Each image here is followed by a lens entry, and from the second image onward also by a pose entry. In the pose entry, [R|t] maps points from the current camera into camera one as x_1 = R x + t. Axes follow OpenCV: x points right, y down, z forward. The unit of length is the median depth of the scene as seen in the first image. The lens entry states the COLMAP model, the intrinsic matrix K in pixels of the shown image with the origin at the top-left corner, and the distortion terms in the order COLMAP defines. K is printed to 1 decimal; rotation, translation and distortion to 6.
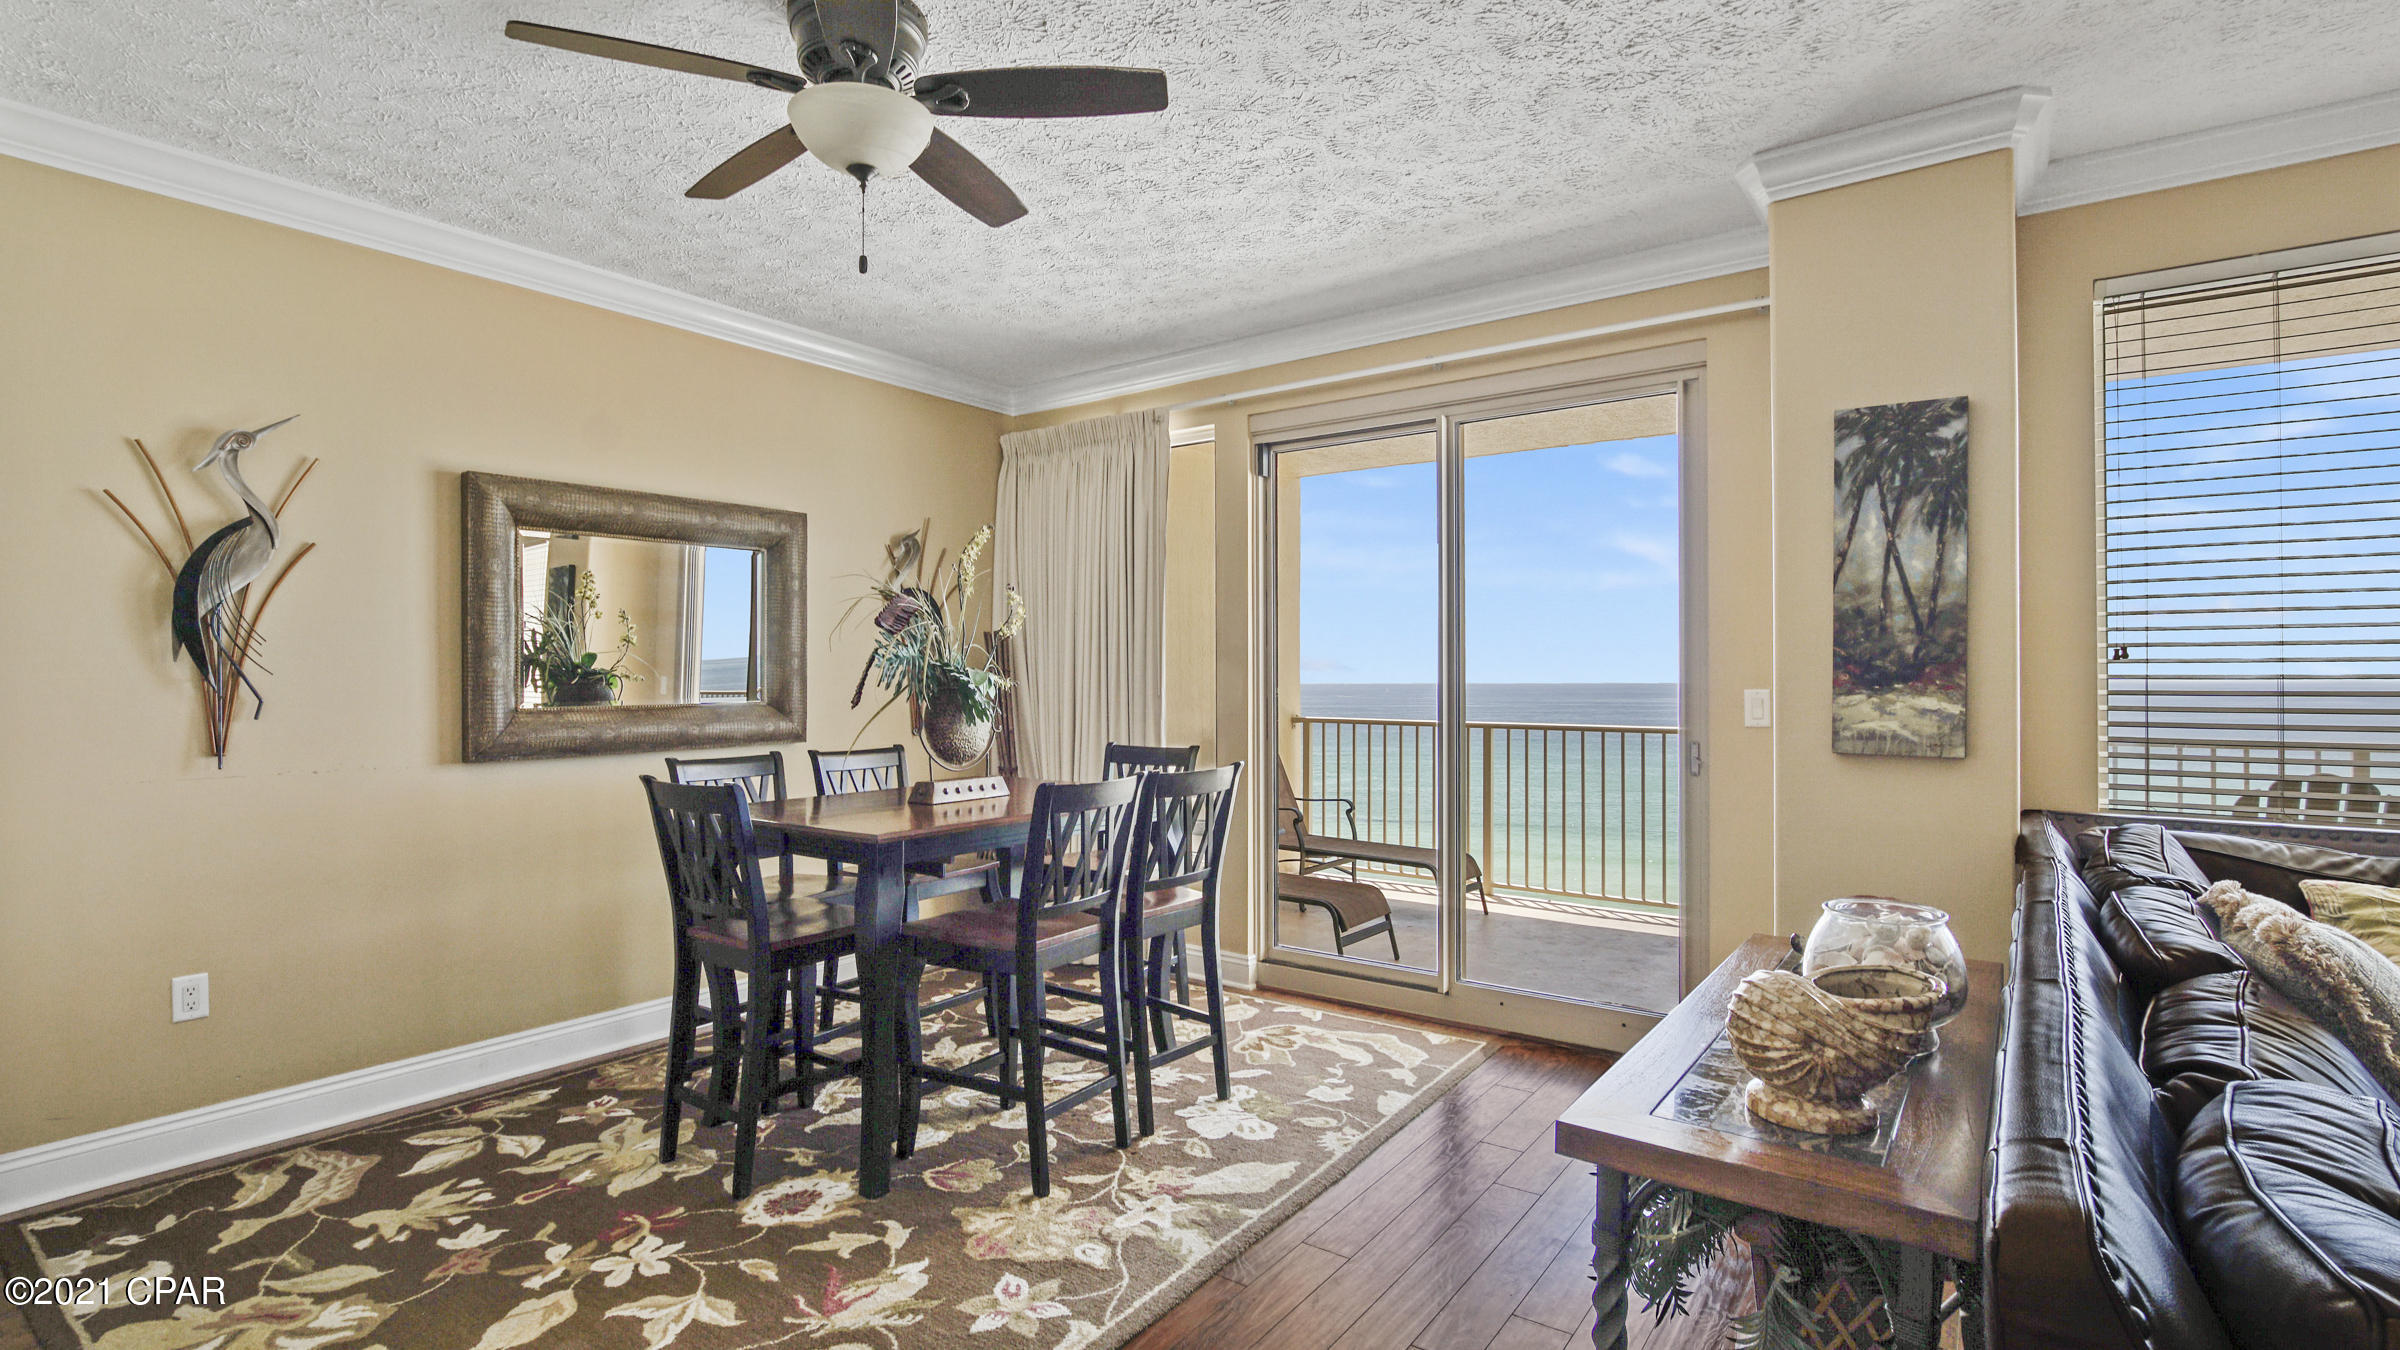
lens RADIAL K [[1107.6, 0, 1194.6], [0, 1107.6, 670.5], [0, 0, 1]] dist [-0.016009, 0.000620]
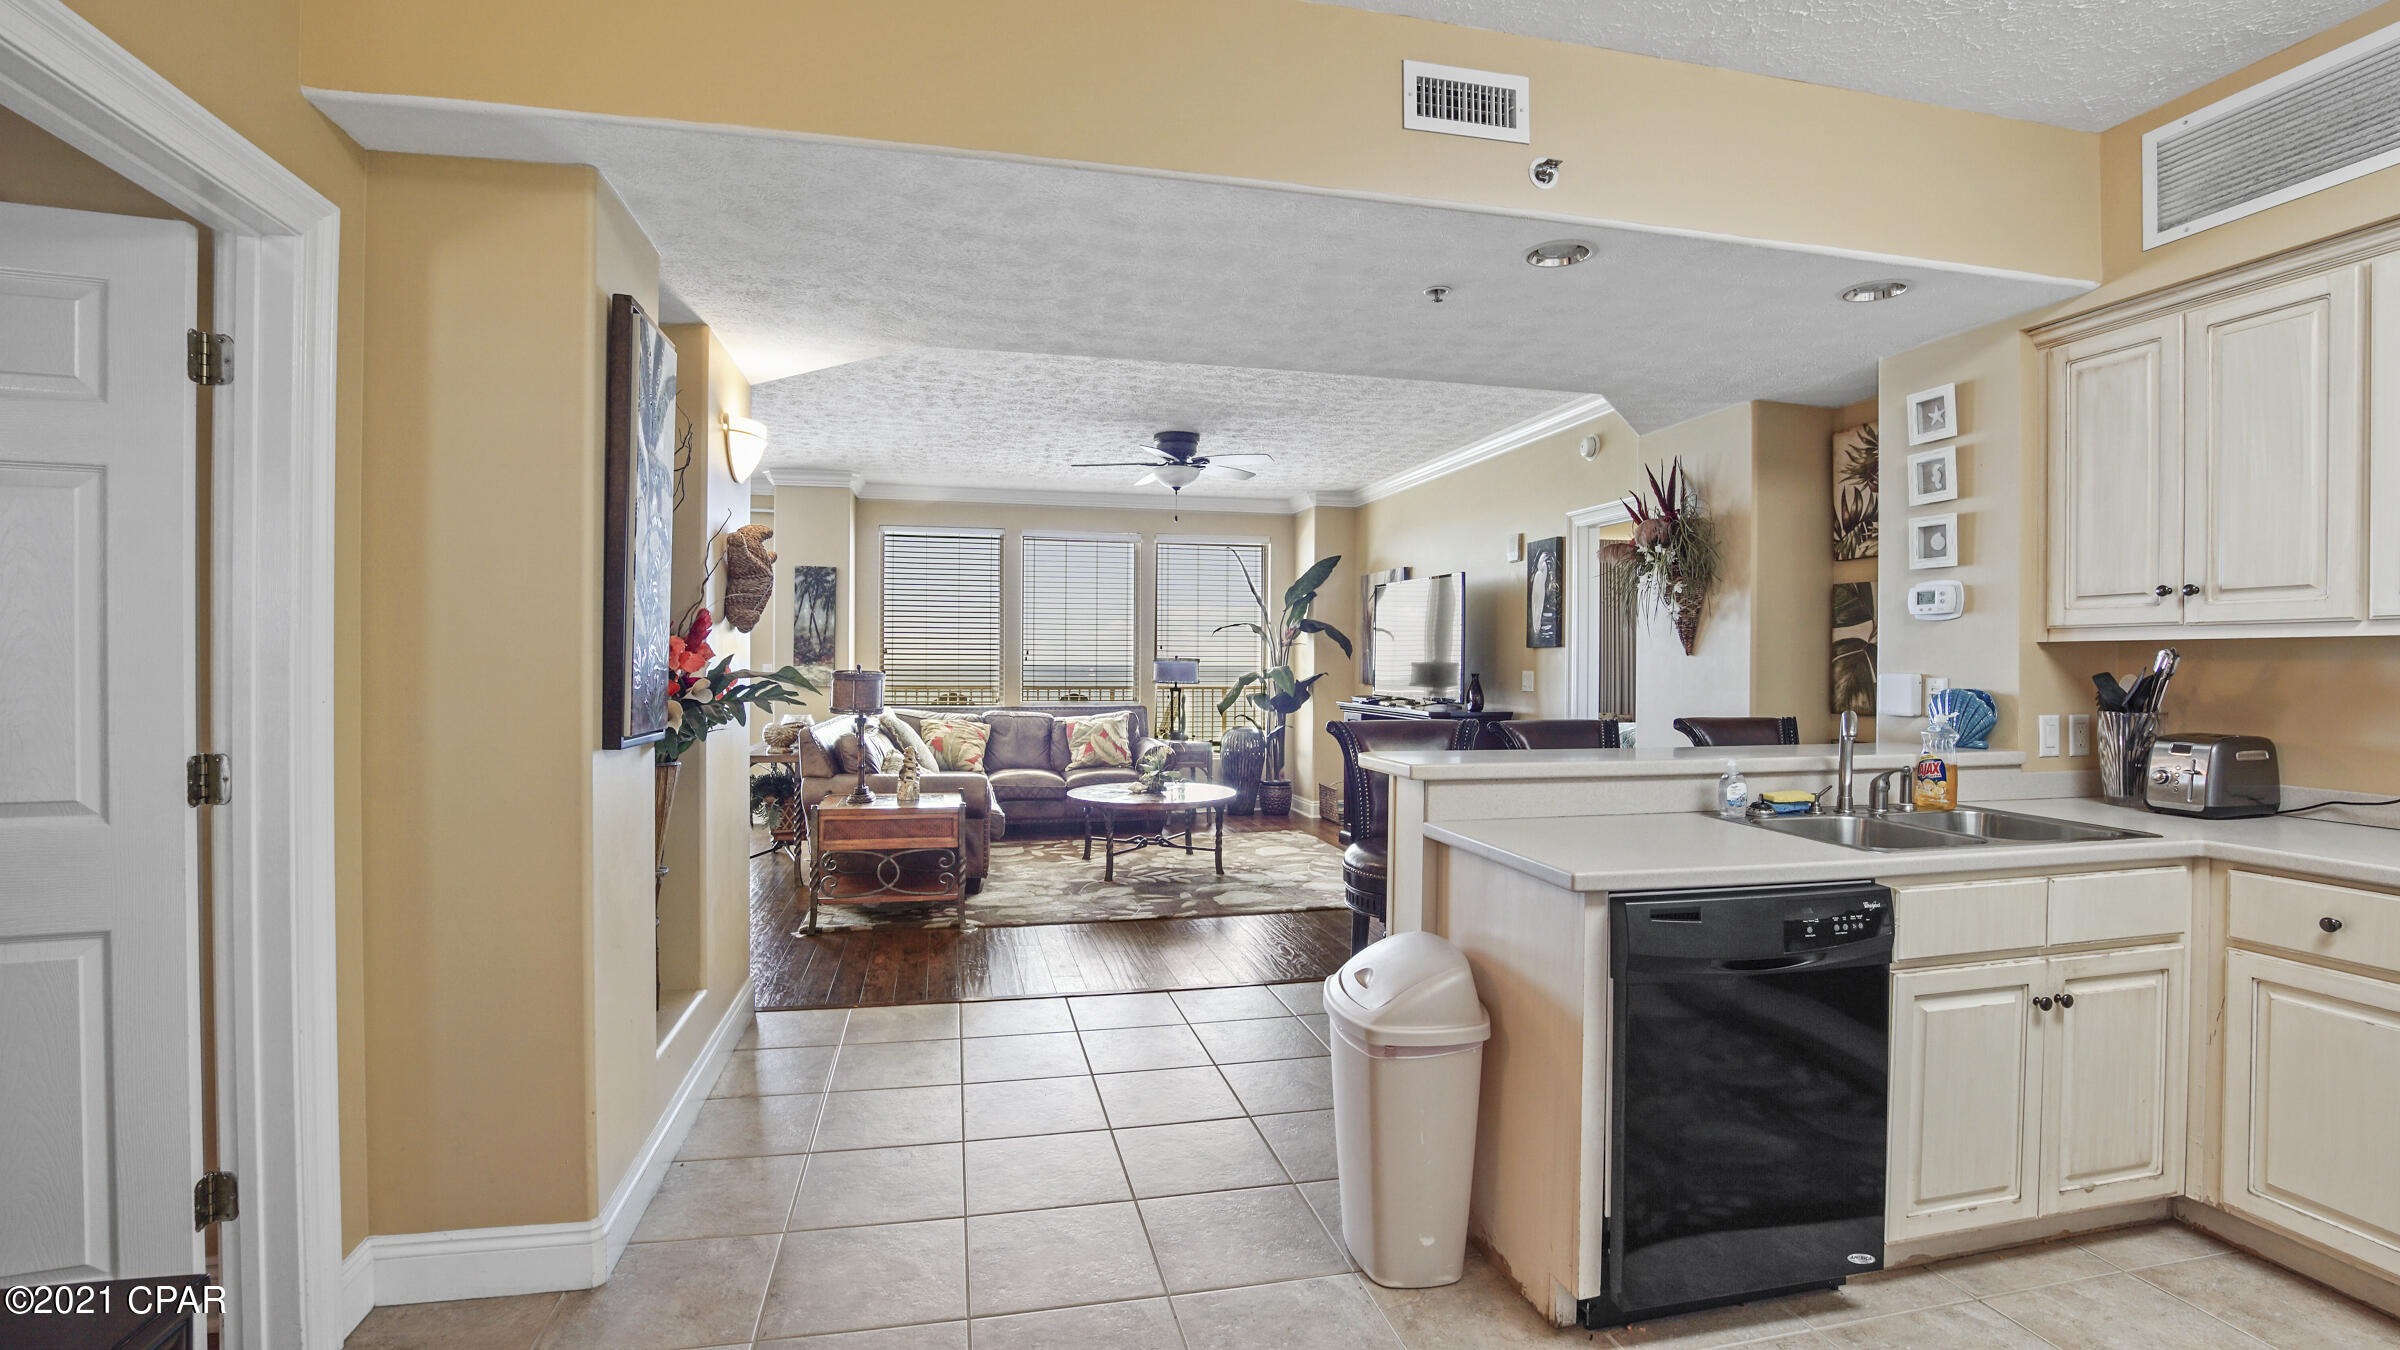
lens RADIAL K [[1077.1, 0, 1177.9], [0, 1077.1, 669.6], [0, 0, 1]] dist [-0.041120, 0.010051]
pose [[0.654757, -0.001044, 0.755838, -0.876174], [-0.012510, 0.999847, 0.012219, -0.014539], [-0.755736, -0.017456, 0.654644, -1.587305]]
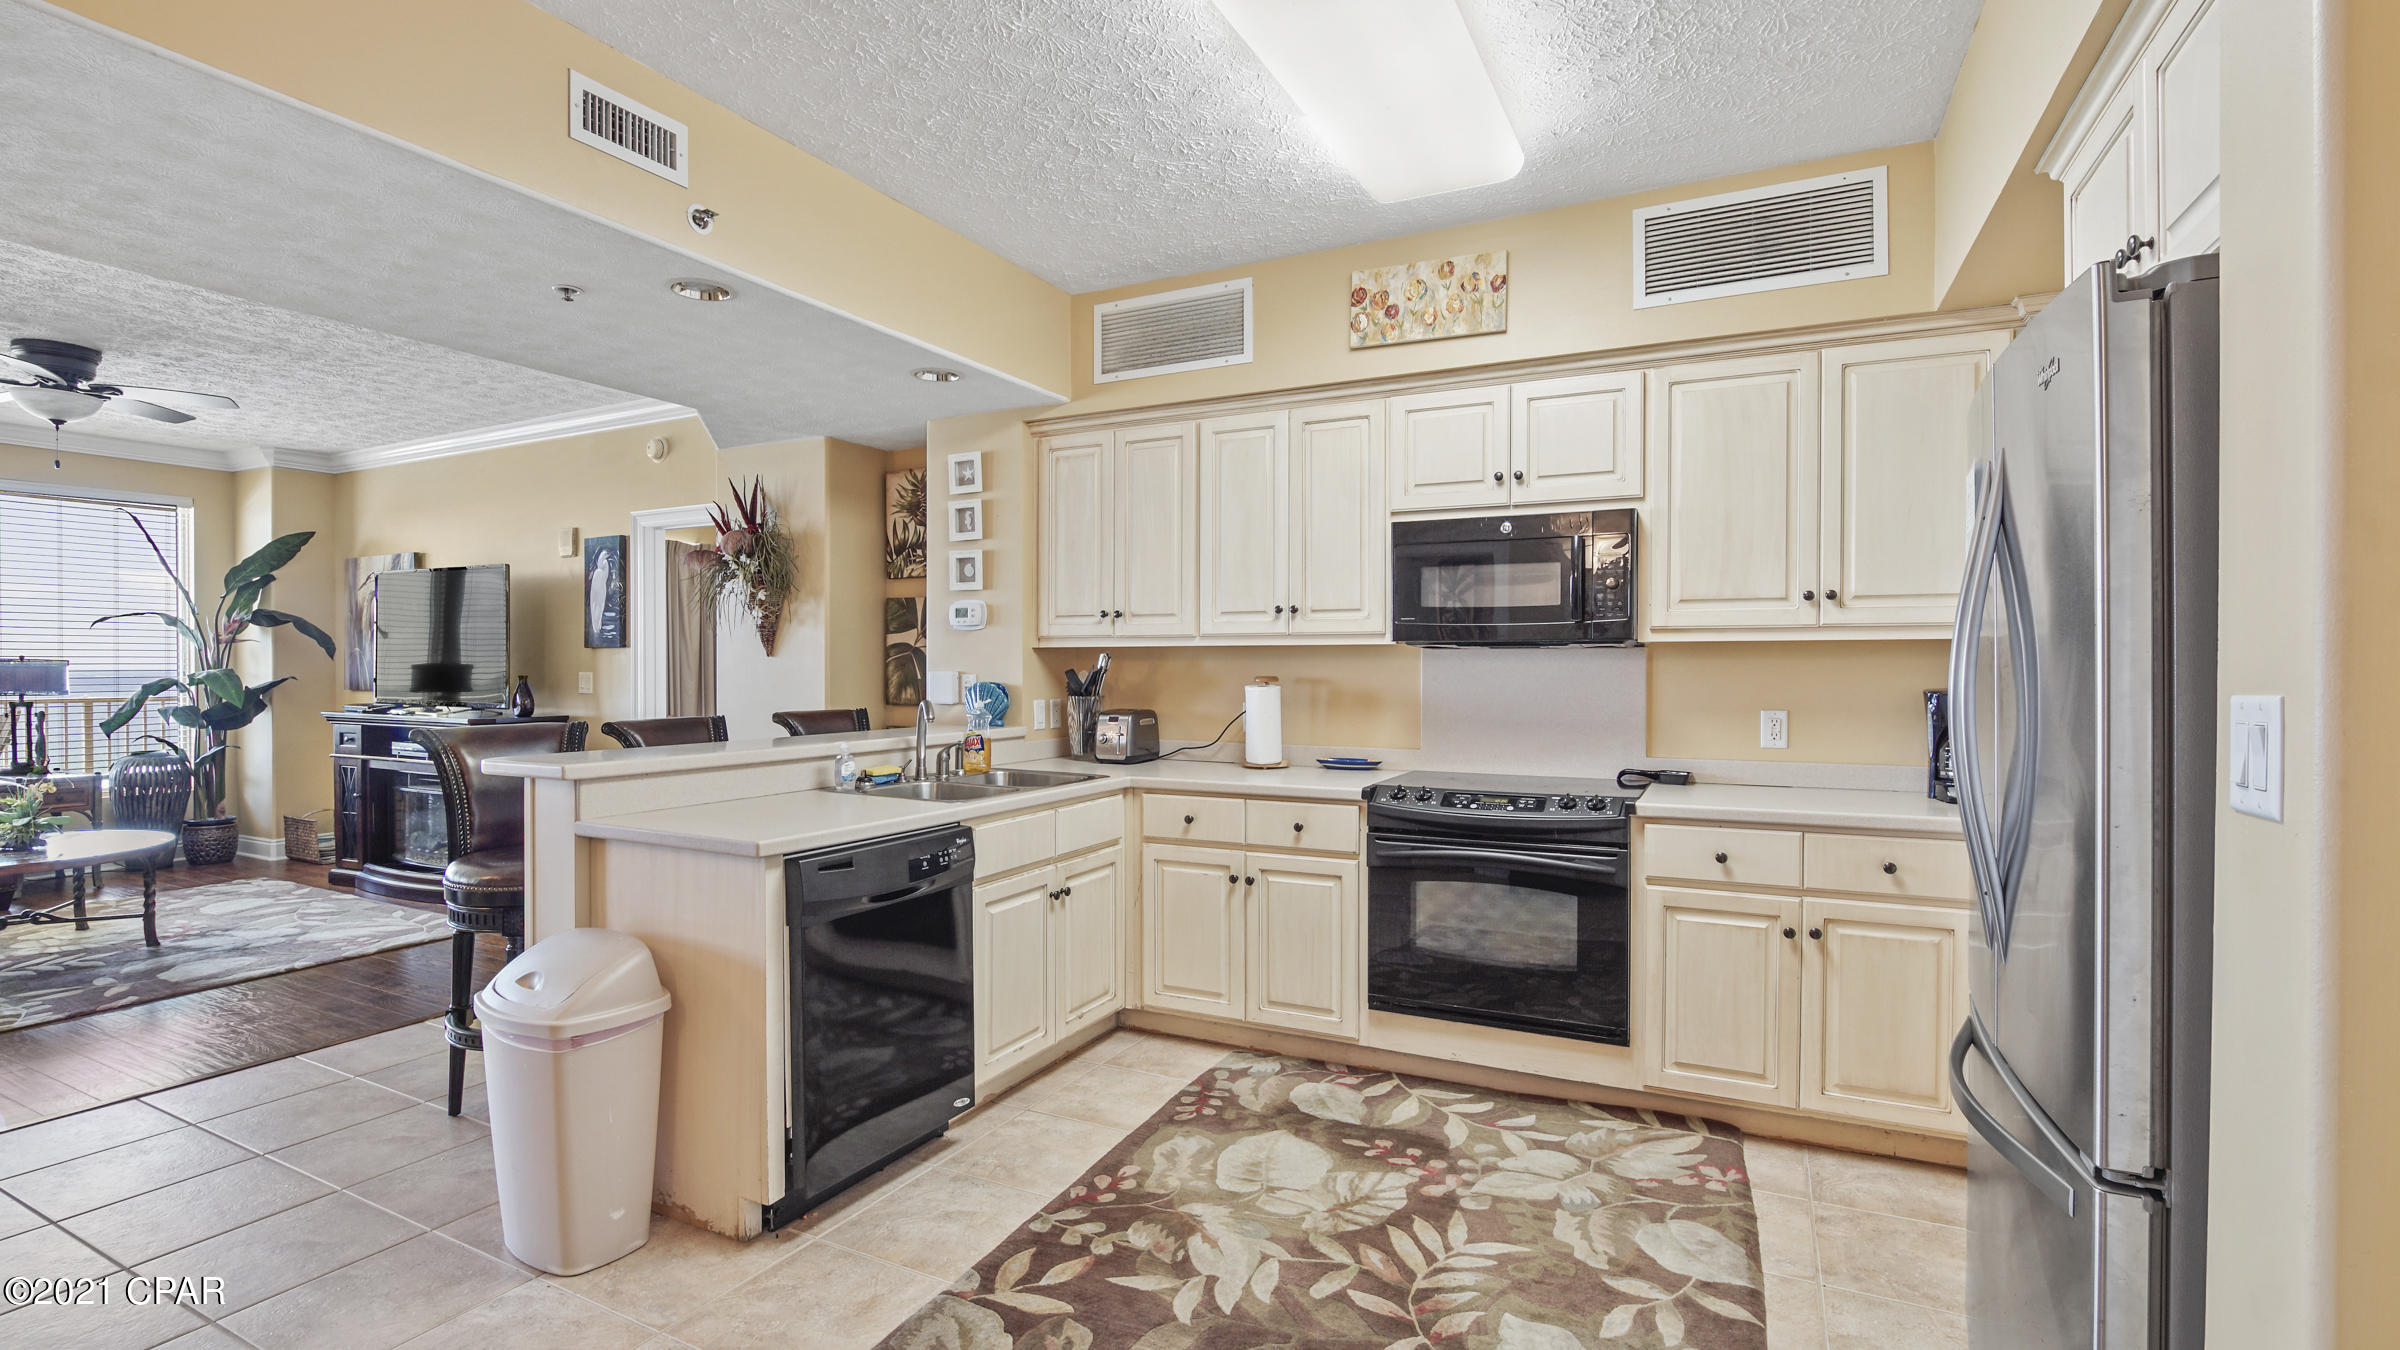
lens RADIAL K [[1107.6, 0, 1194.6], [0, 1107.6, 670.5], [0, 0, 1]] dist [-0.016009, 0.000620]
pose [[-0.162984, -0.003446, 0.986623, -1.079167], [-0.010164, 0.999947, 0.001813, -0.013166], [-0.986576, -0.009732, -0.163010, -1.517157]]
